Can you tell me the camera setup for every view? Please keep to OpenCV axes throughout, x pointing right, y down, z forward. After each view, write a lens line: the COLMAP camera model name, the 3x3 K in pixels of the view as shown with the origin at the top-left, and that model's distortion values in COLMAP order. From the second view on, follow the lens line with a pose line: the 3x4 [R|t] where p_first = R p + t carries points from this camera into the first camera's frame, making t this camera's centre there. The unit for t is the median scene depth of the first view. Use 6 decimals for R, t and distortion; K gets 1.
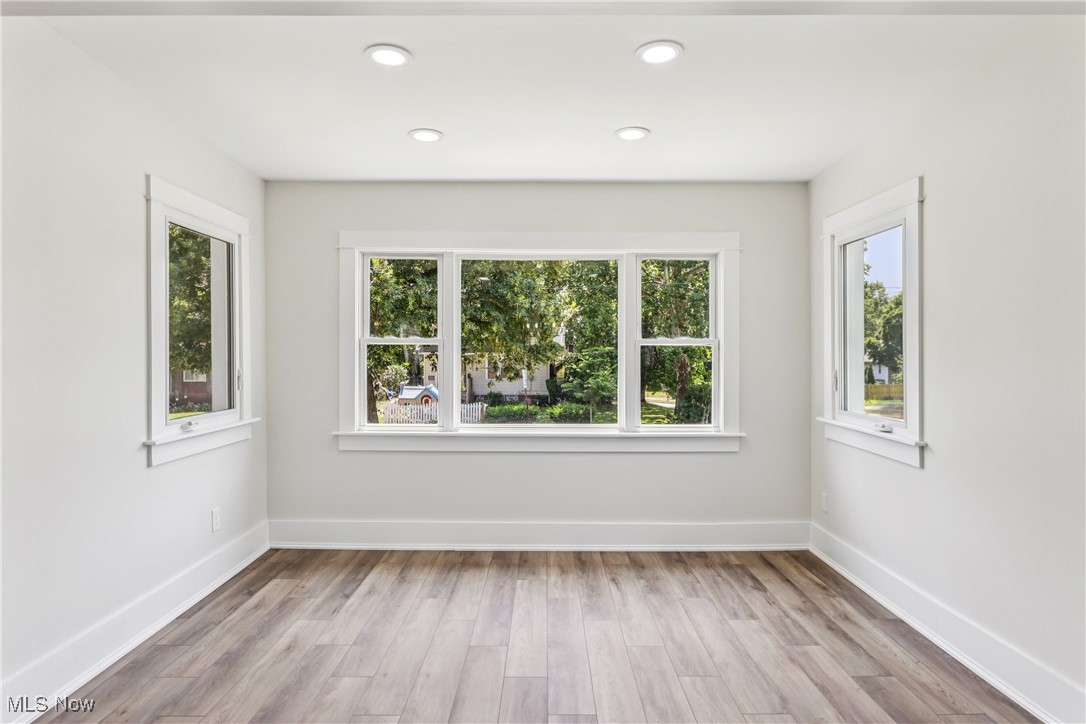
lens RADIAL K [[680.3, 0, 545.2], [0, 680.3, 356.3], [0, 0, 1]] dist [0.002229, 0.002389]
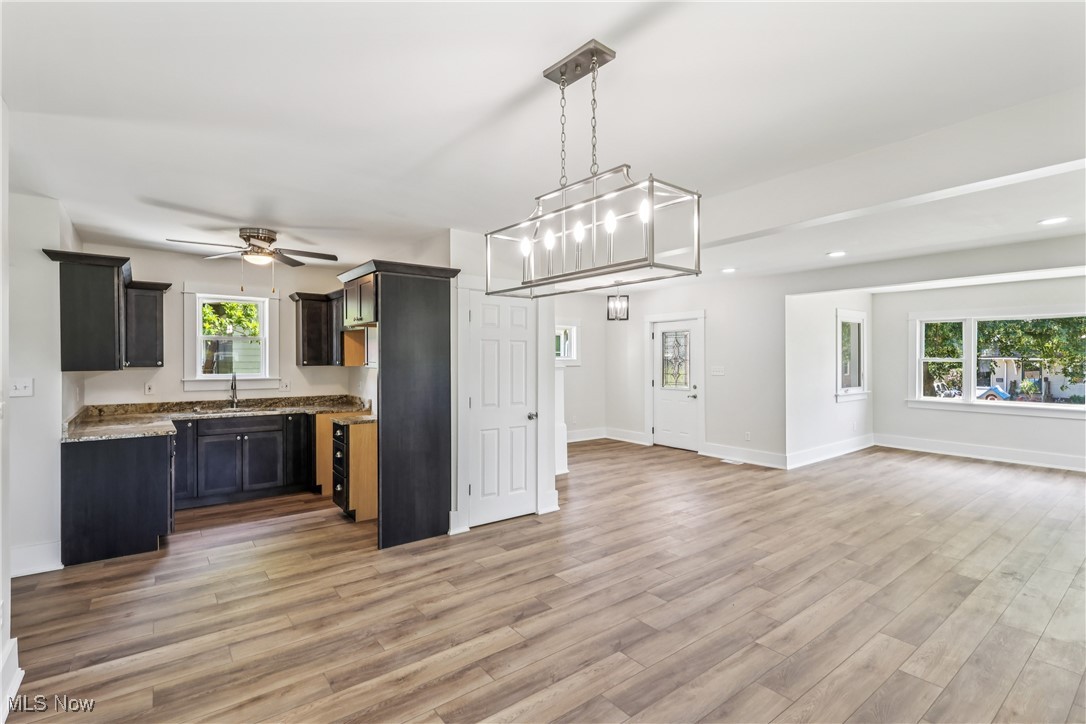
lens RADIAL K [[508.9, 0, 545.0], [0, 508.9, 355.3], [0, 0, 1]] dist [0.003678, -0.000011]
pose [[0.615071, -0.002966, -0.788466, 0.297303], [-0.002507, 0.999981, -0.005717, -0.024925], [0.788467, 0.005493, 0.615052, -1.016569]]
